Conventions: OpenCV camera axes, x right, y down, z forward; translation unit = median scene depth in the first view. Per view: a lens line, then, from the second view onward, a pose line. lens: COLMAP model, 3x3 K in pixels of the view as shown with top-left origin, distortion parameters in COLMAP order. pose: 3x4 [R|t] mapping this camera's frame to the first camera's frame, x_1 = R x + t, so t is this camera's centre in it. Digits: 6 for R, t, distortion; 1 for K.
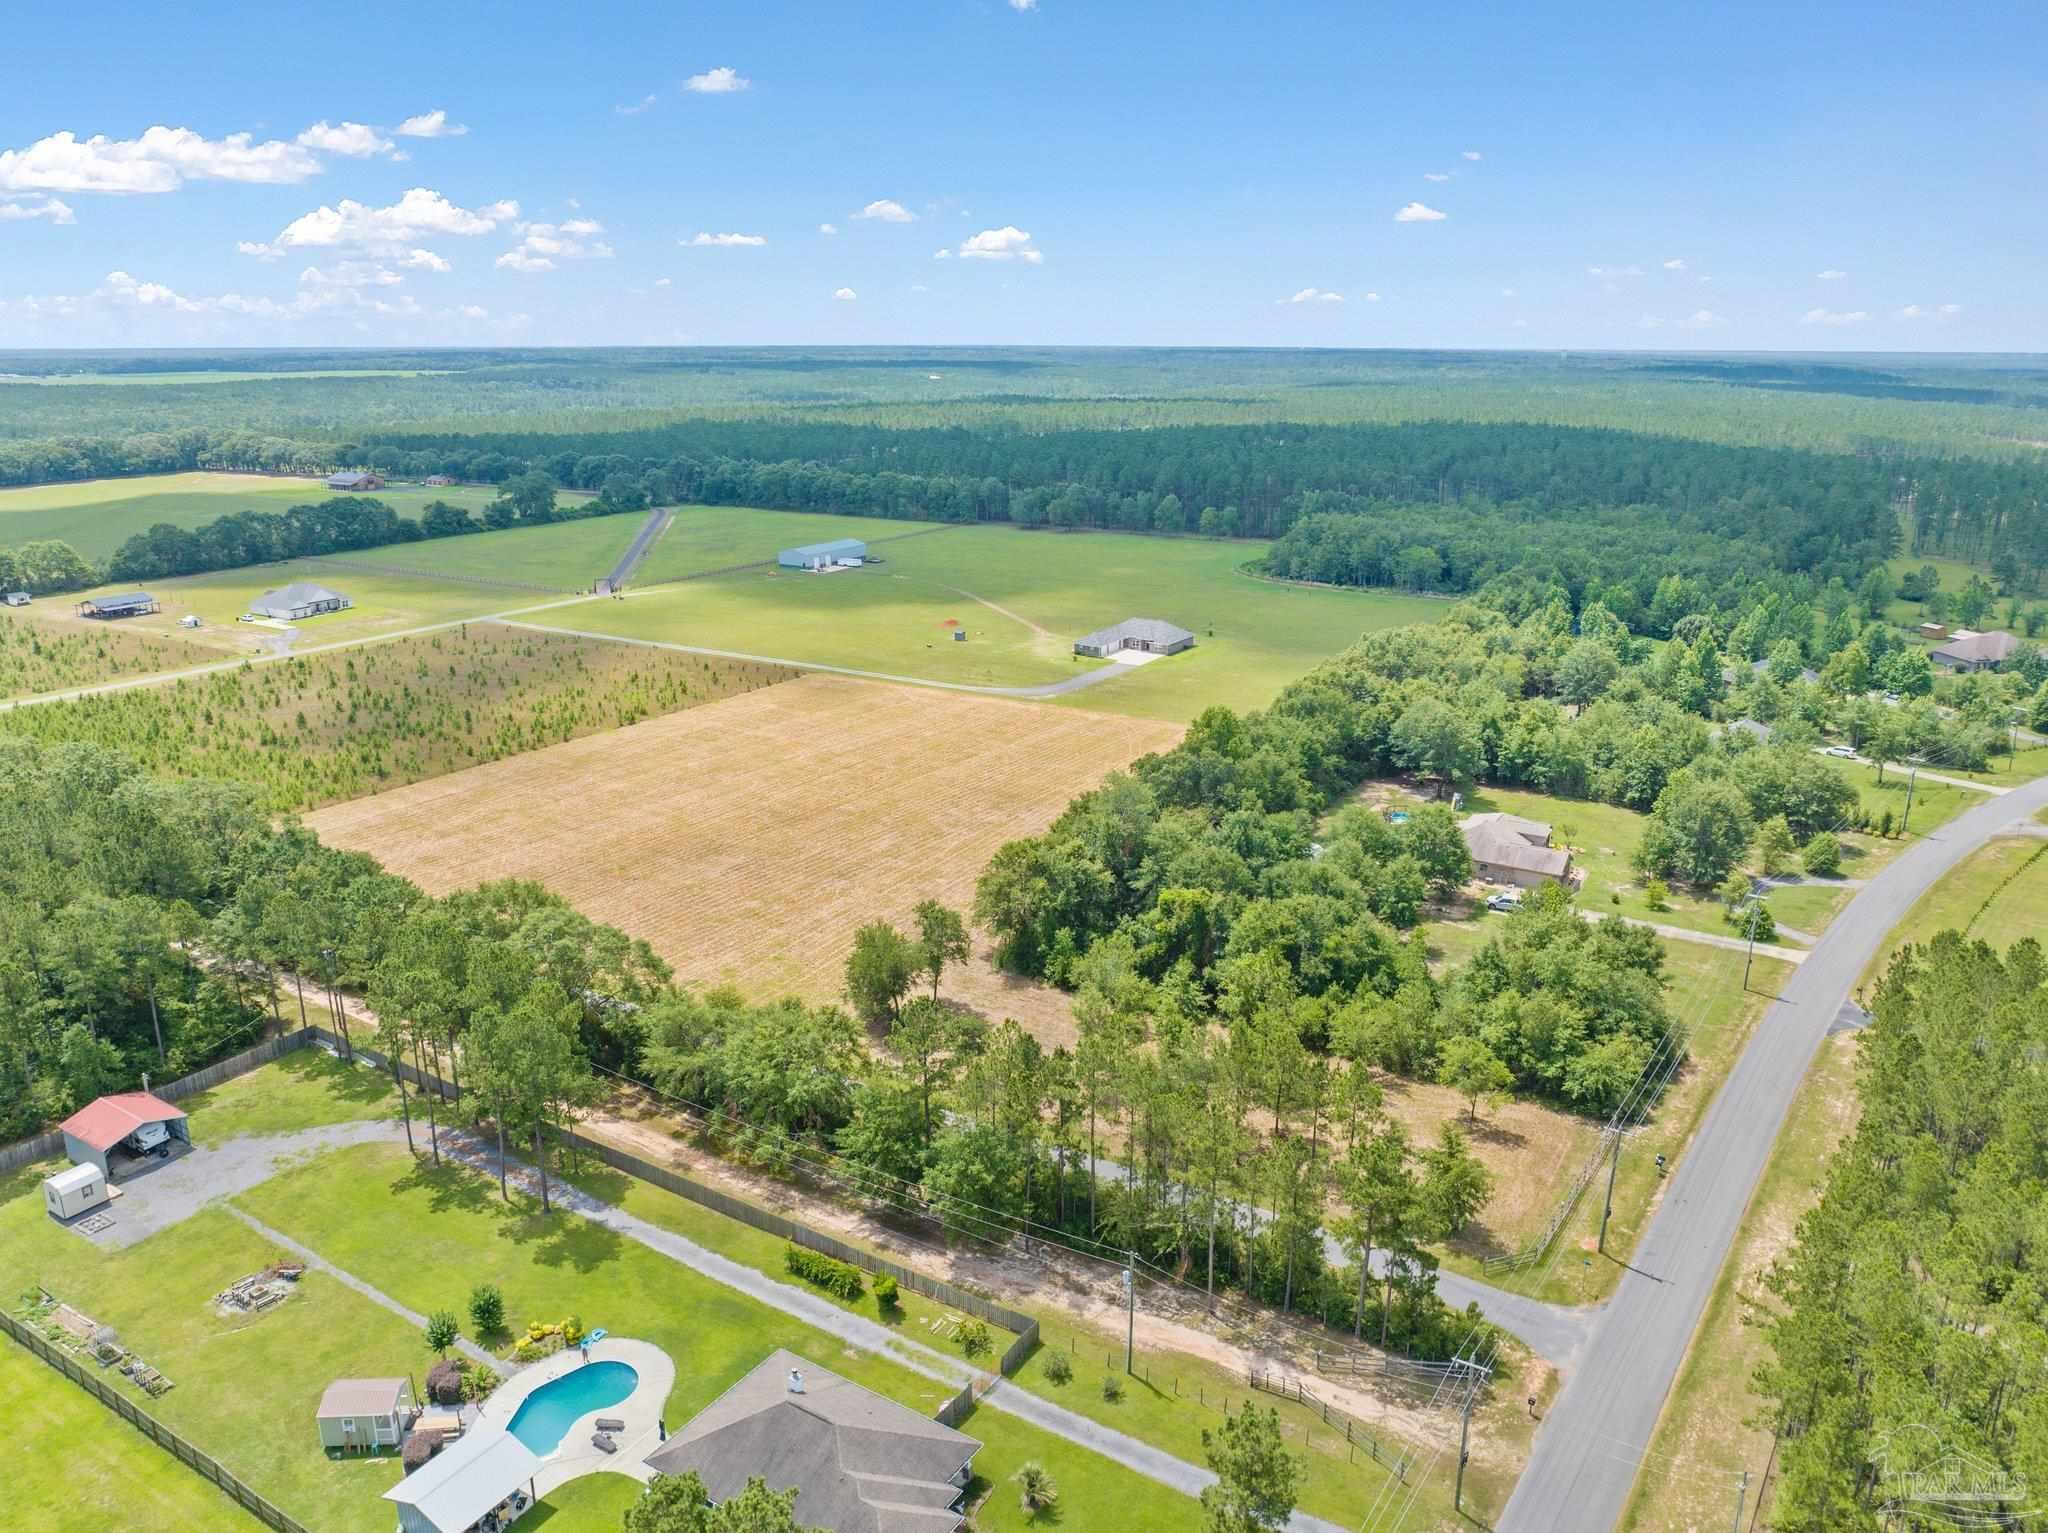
lens RADIAL K [[1468.2, 0, 1022.0], [0, 1468.2, 745.1], [0, 0, 1]] dist [-0.034835, -0.007875]
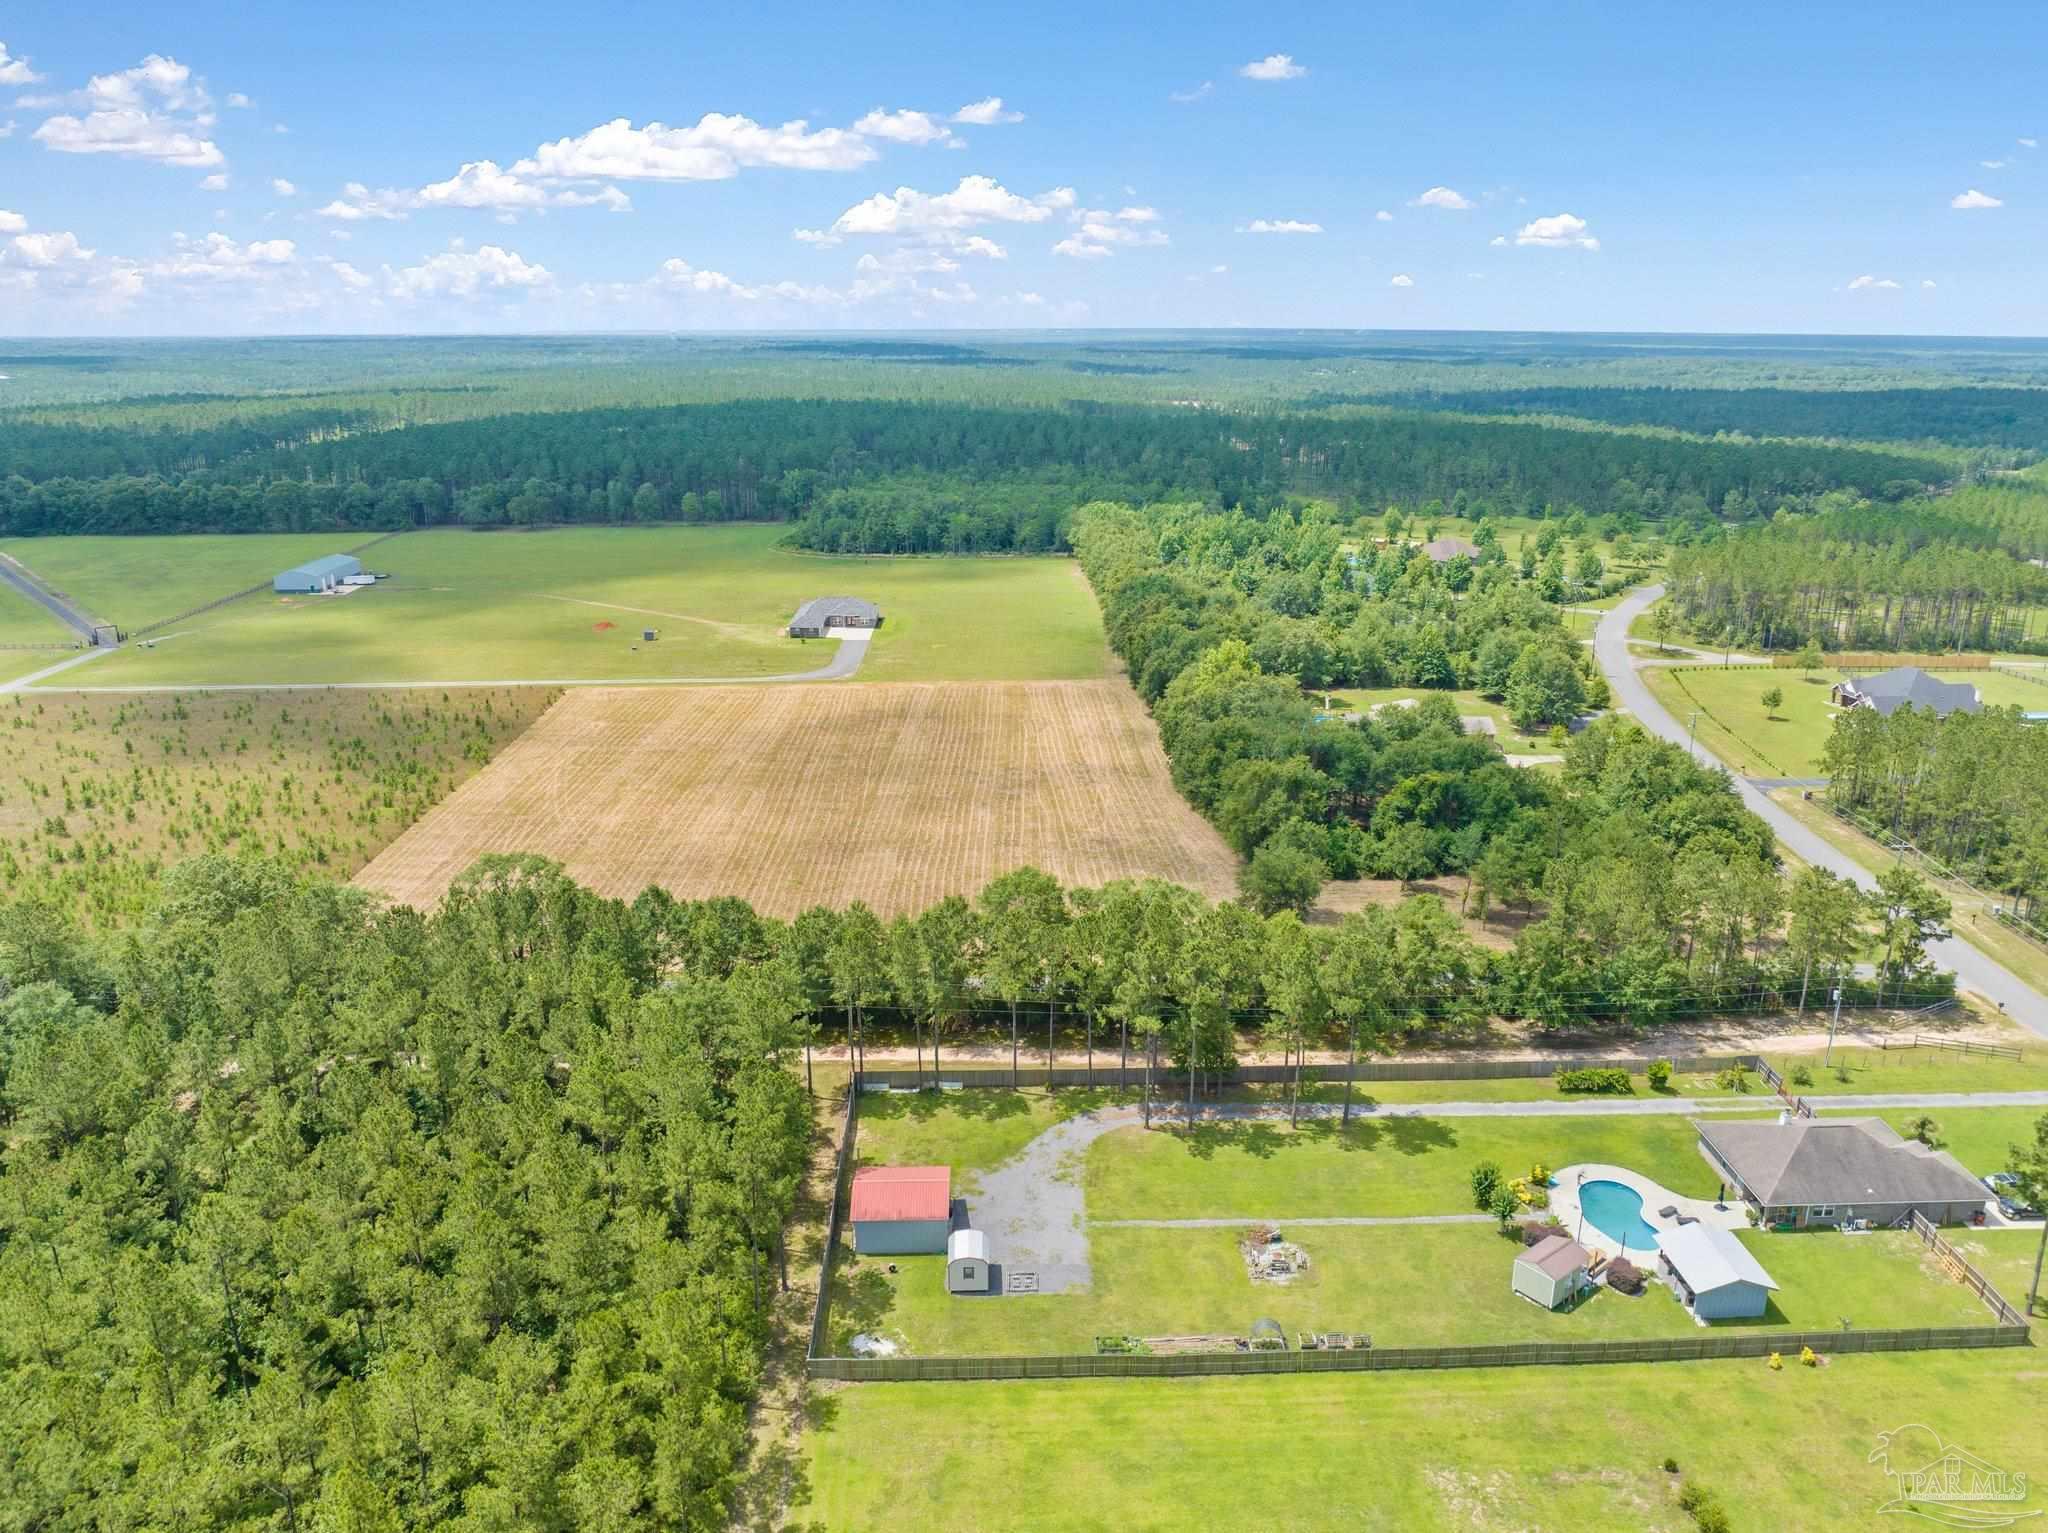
lens RADIAL K [[1468.2, 0, 1022.0], [0, 1468.2, 745.1], [0, 0, 1]] dist [-0.034835, -0.007875]
pose [[0.830526, -0.154579, 0.535099, -0.515899], [0.149187, 0.987351, 0.053672, -0.026464], [-0.536628, 0.035254, 0.843082, 0.094638]]
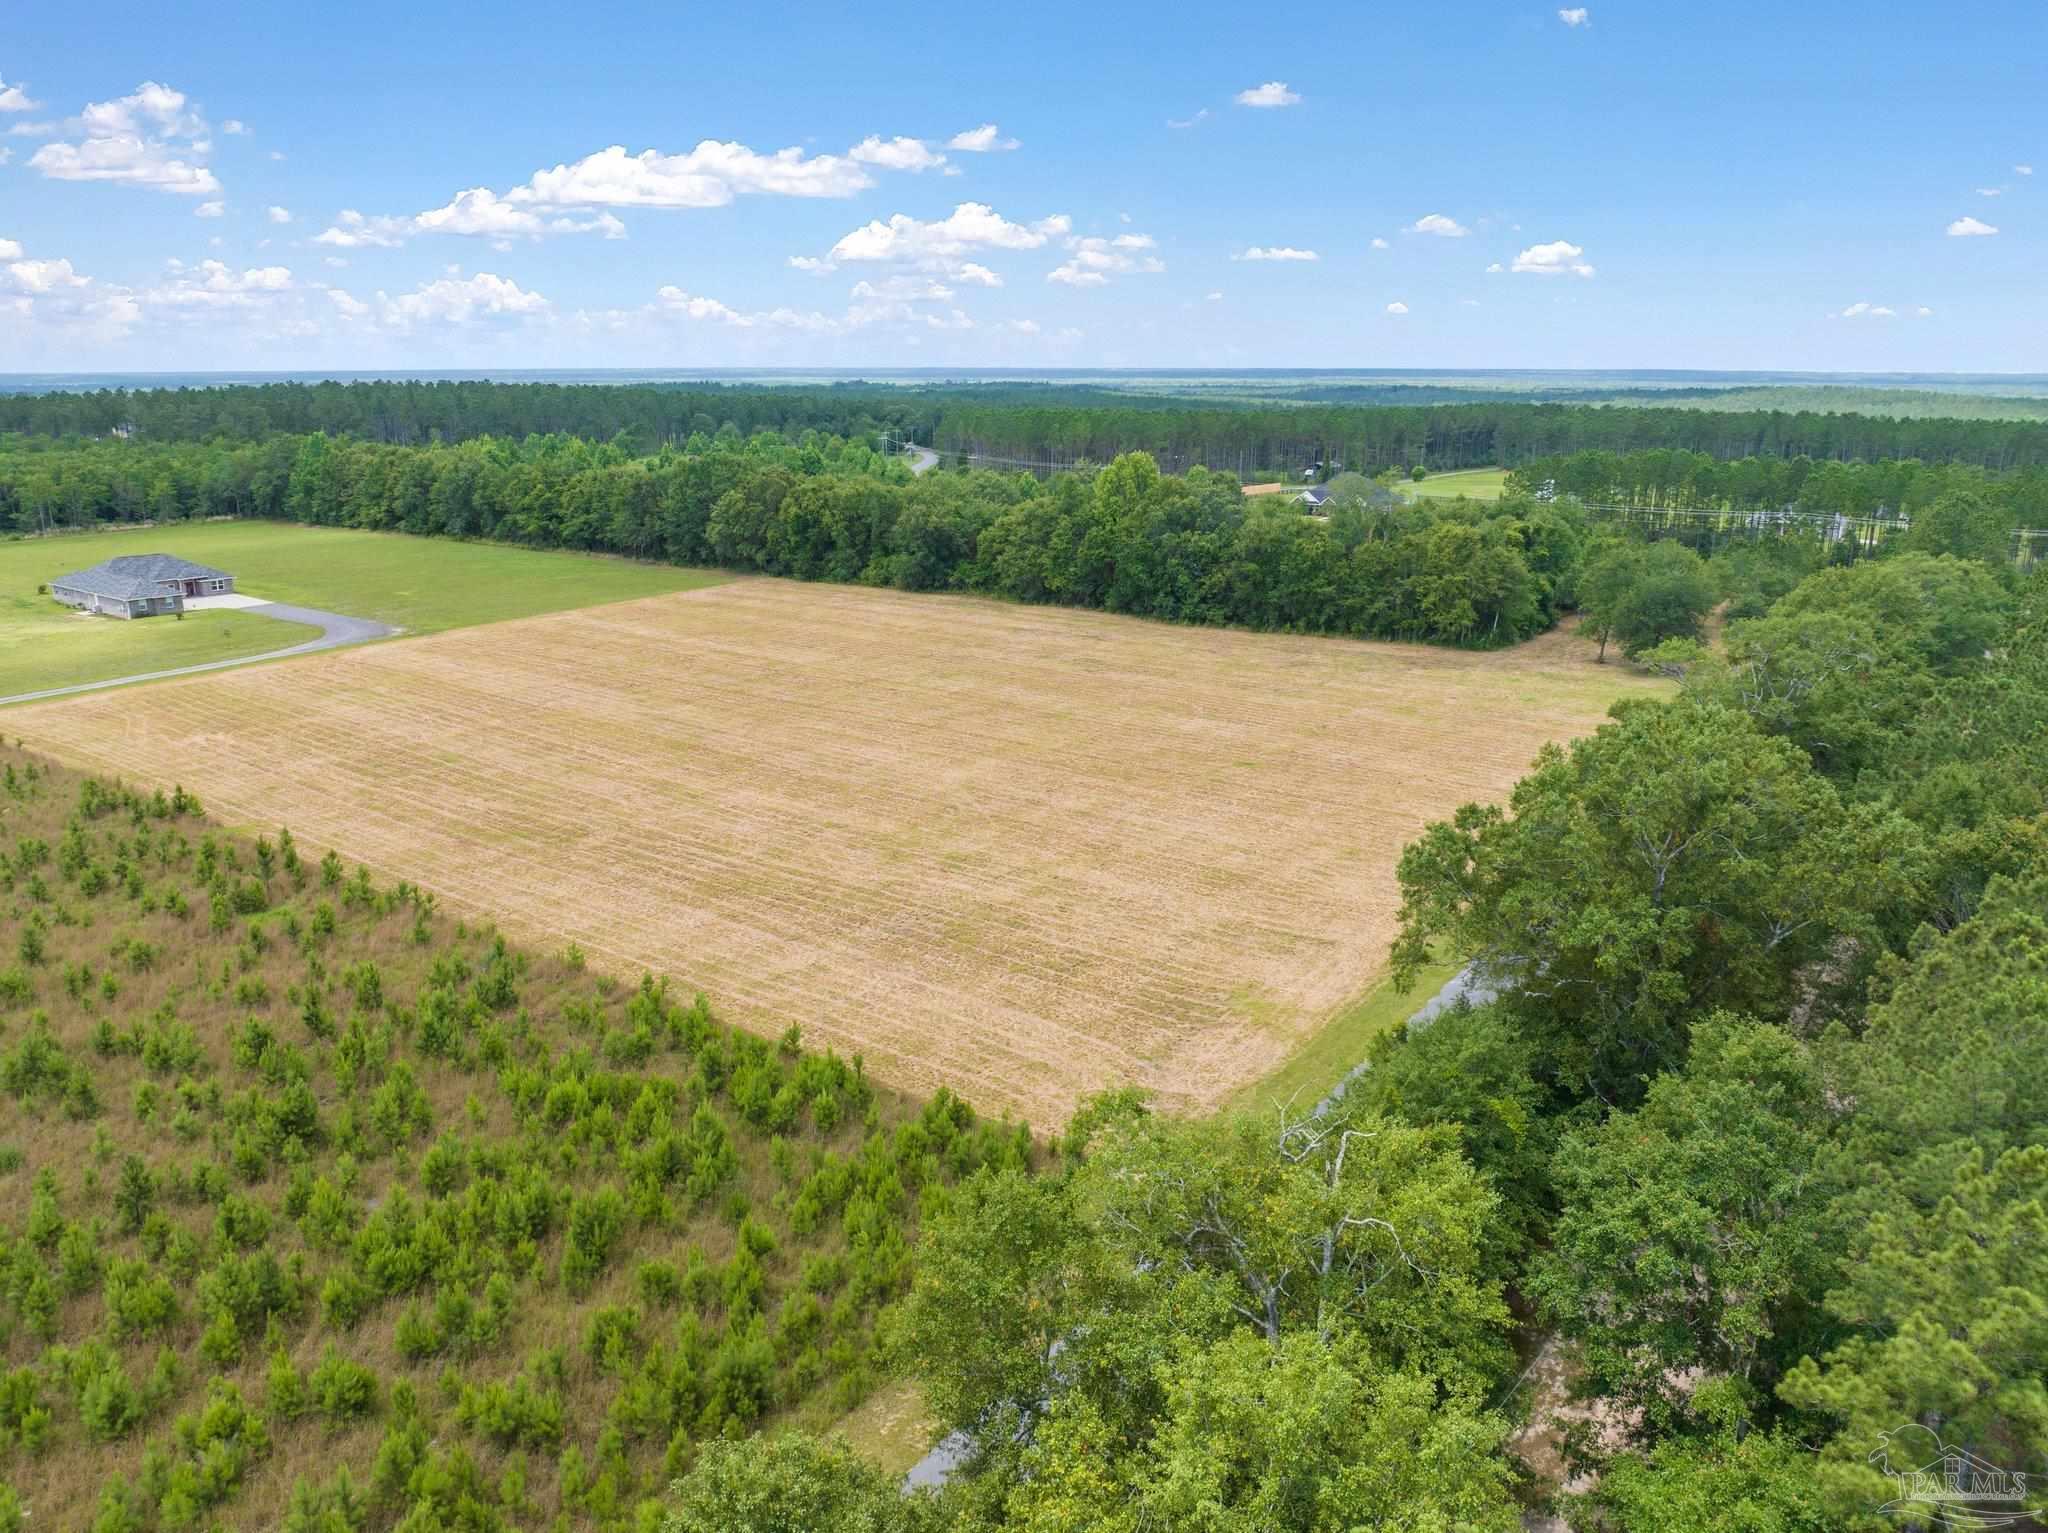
lens RADIAL K [[1449.0, 0, 1024.0], [0, 1449.0, 766.5], [0, 0, 1]] dist [-0.035807, -0.002059]
pose [[0.065362, -0.267169, 0.961431, -0.682797], [0.266511, 0.933165, 0.241195, -0.066908], [-0.961613, 0.240466, 0.132197, 0.803515]]
